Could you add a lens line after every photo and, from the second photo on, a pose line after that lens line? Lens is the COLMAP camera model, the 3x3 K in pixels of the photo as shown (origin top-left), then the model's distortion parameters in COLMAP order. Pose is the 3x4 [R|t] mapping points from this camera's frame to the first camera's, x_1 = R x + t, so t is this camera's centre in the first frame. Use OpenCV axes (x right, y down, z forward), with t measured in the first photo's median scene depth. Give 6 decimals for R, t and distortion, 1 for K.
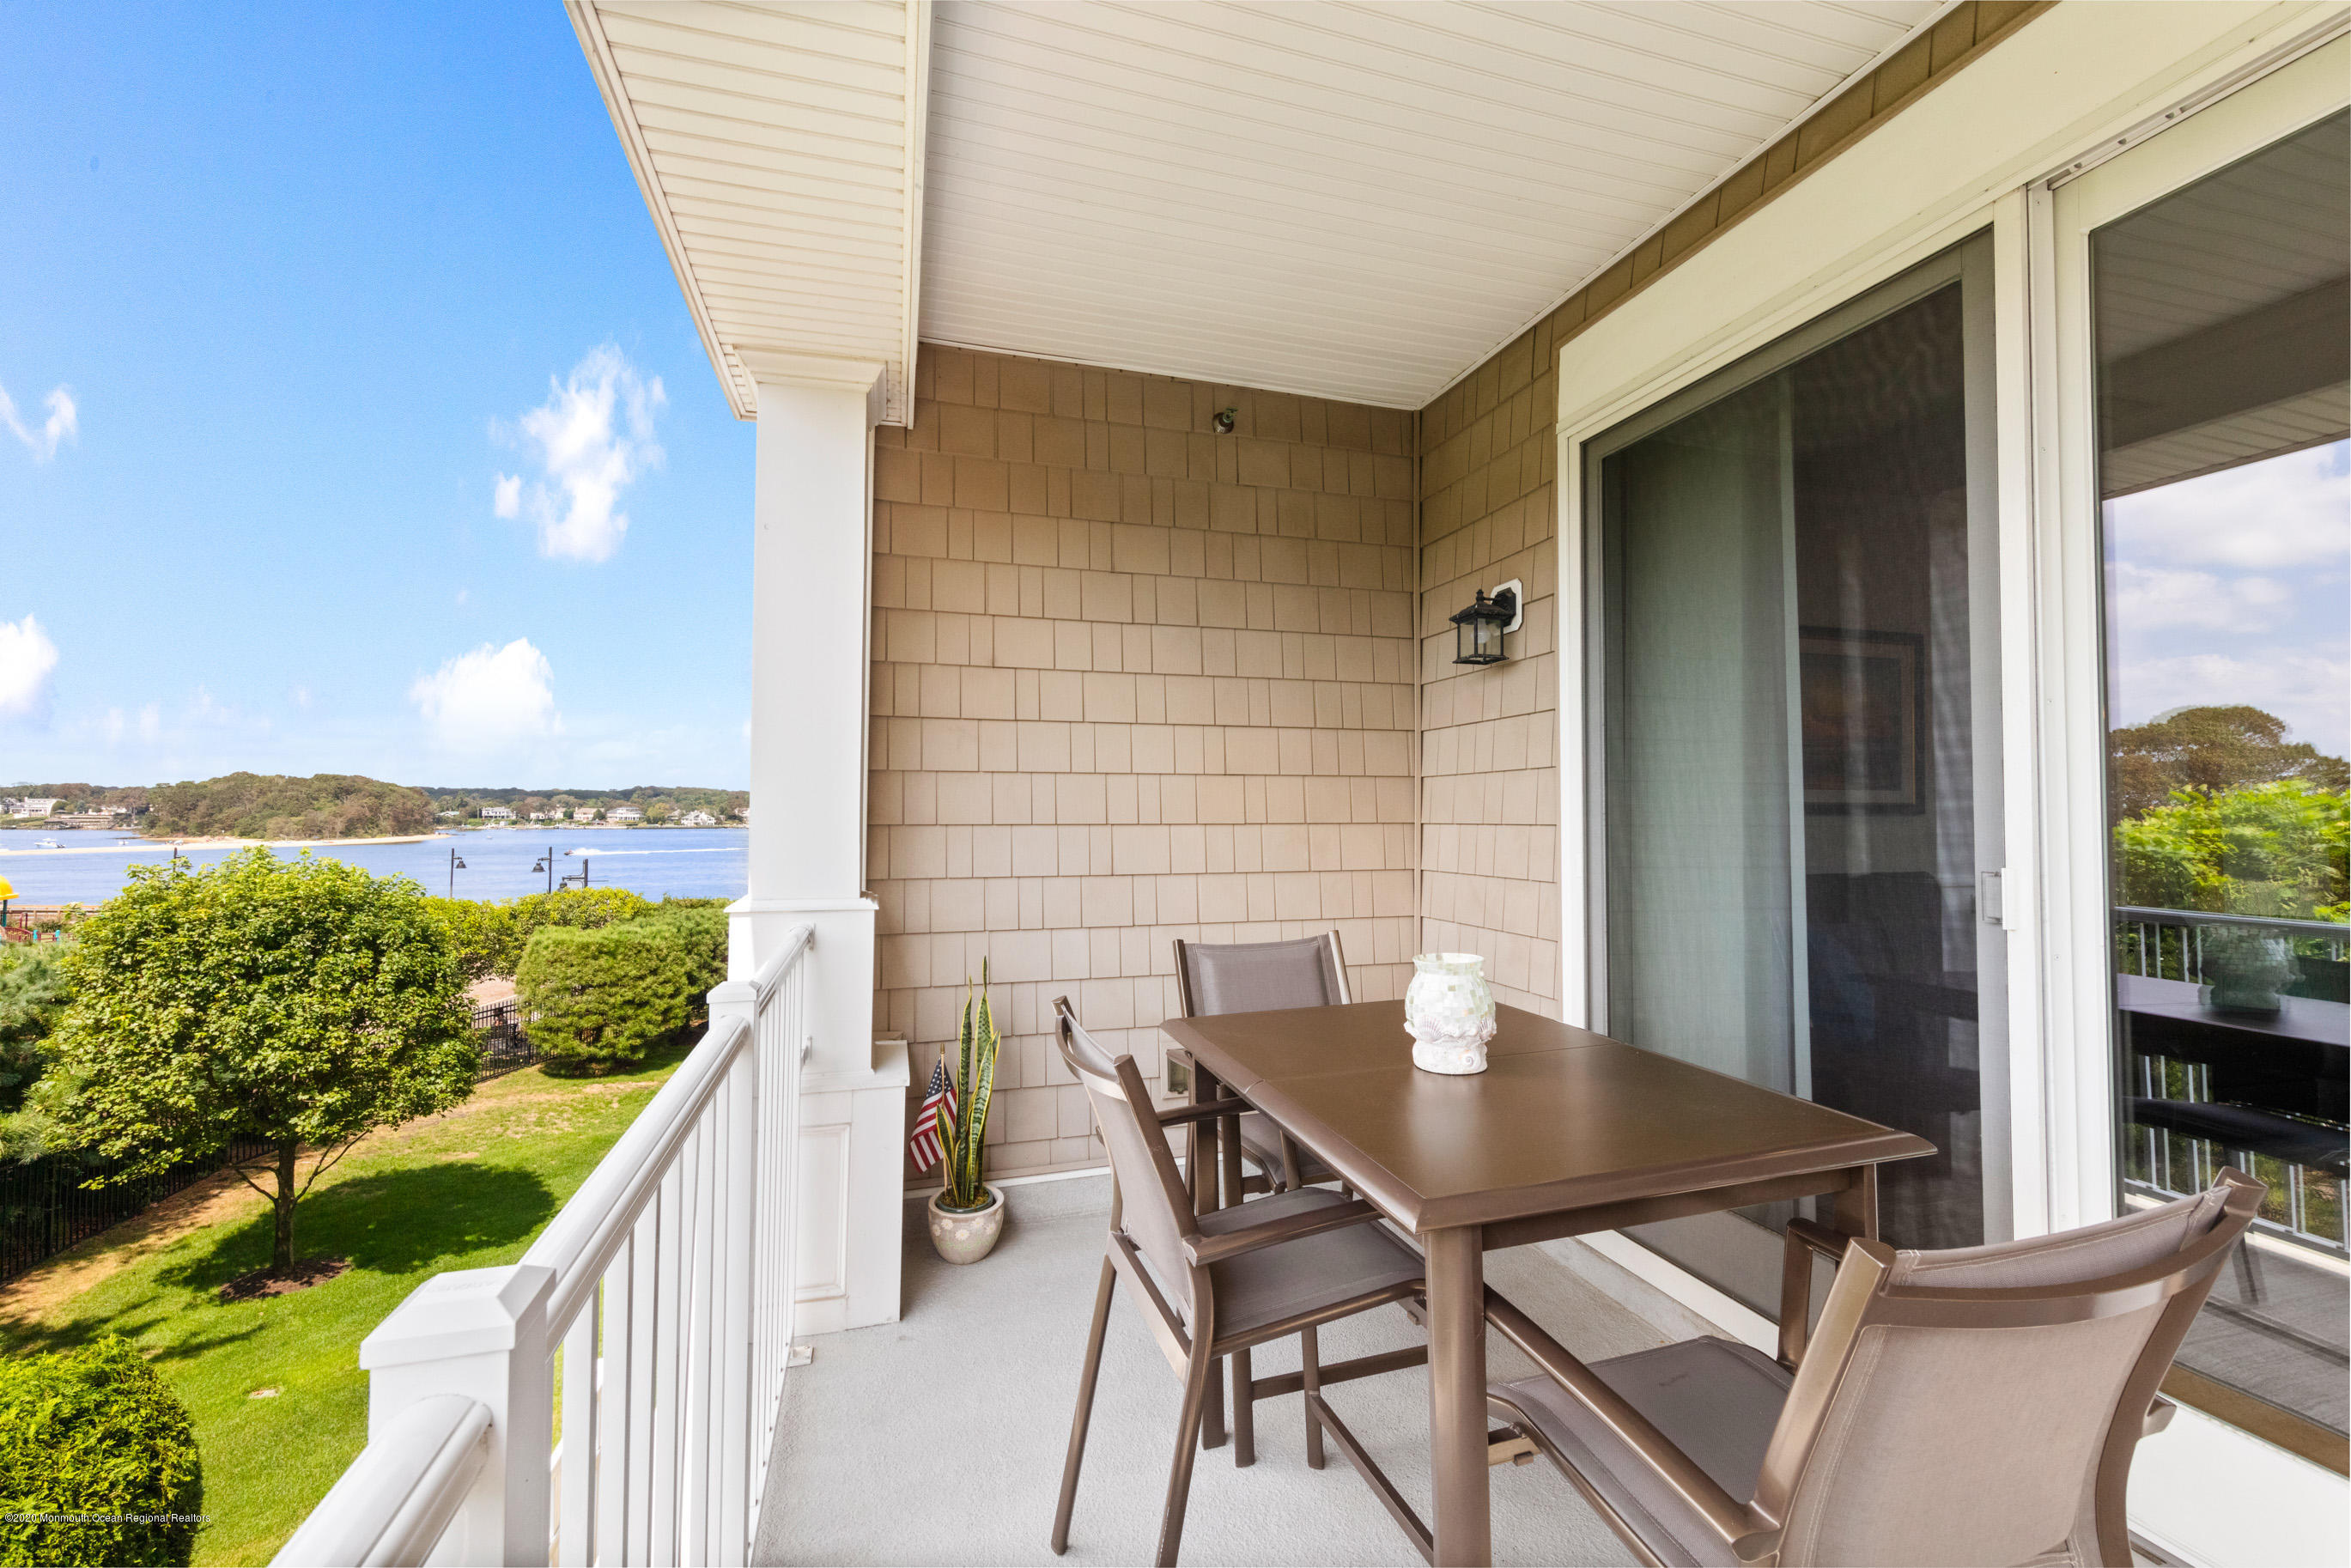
lens RADIAL K [[972.5, 0, 1175.5], [0, 972.5, 784.0], [0, 0, 1]] dist [0.013483, 0.000253]
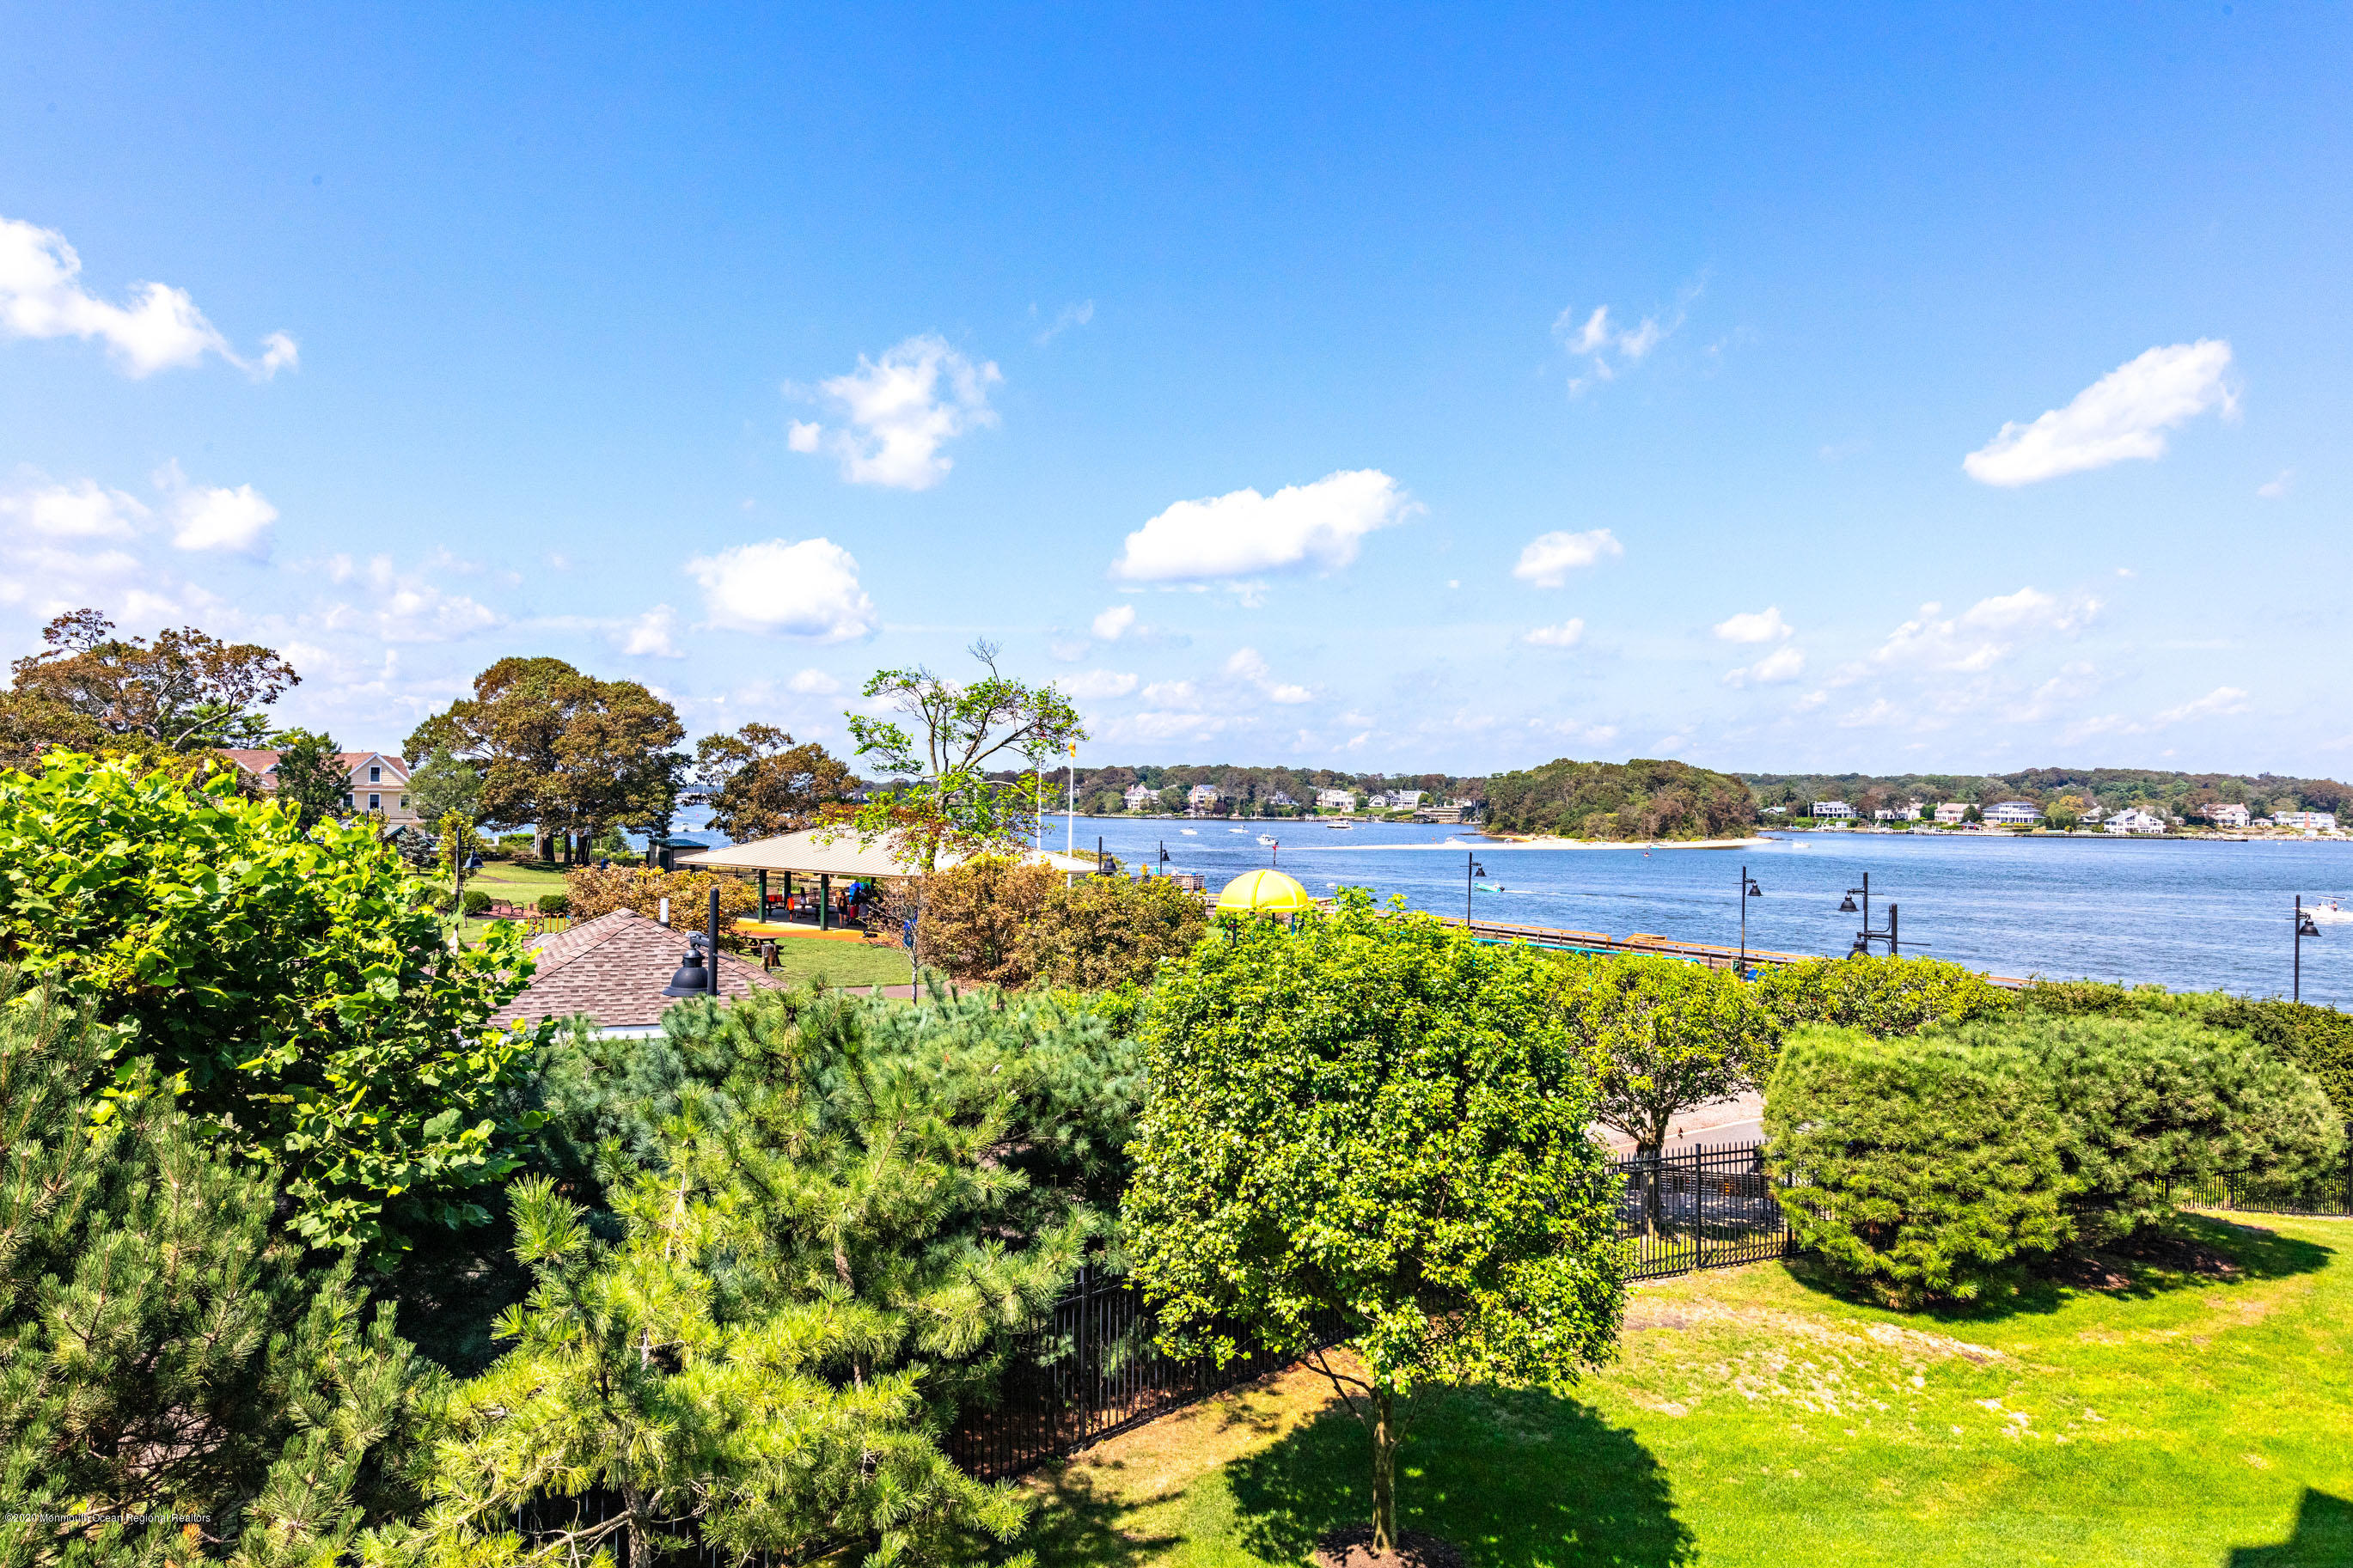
lens RADIAL K [[1541.6, 0, 1176.5], [0, 1541.6, 784.0], [0, 0, 1]] dist [0.000940, 0.000251]
pose [[0.529638, -0.005554, -0.848205, -0.117224], [0.016689, 0.999853, 0.003873, -0.012298], [0.848059, -0.016207, 0.529653, 0.355285]]
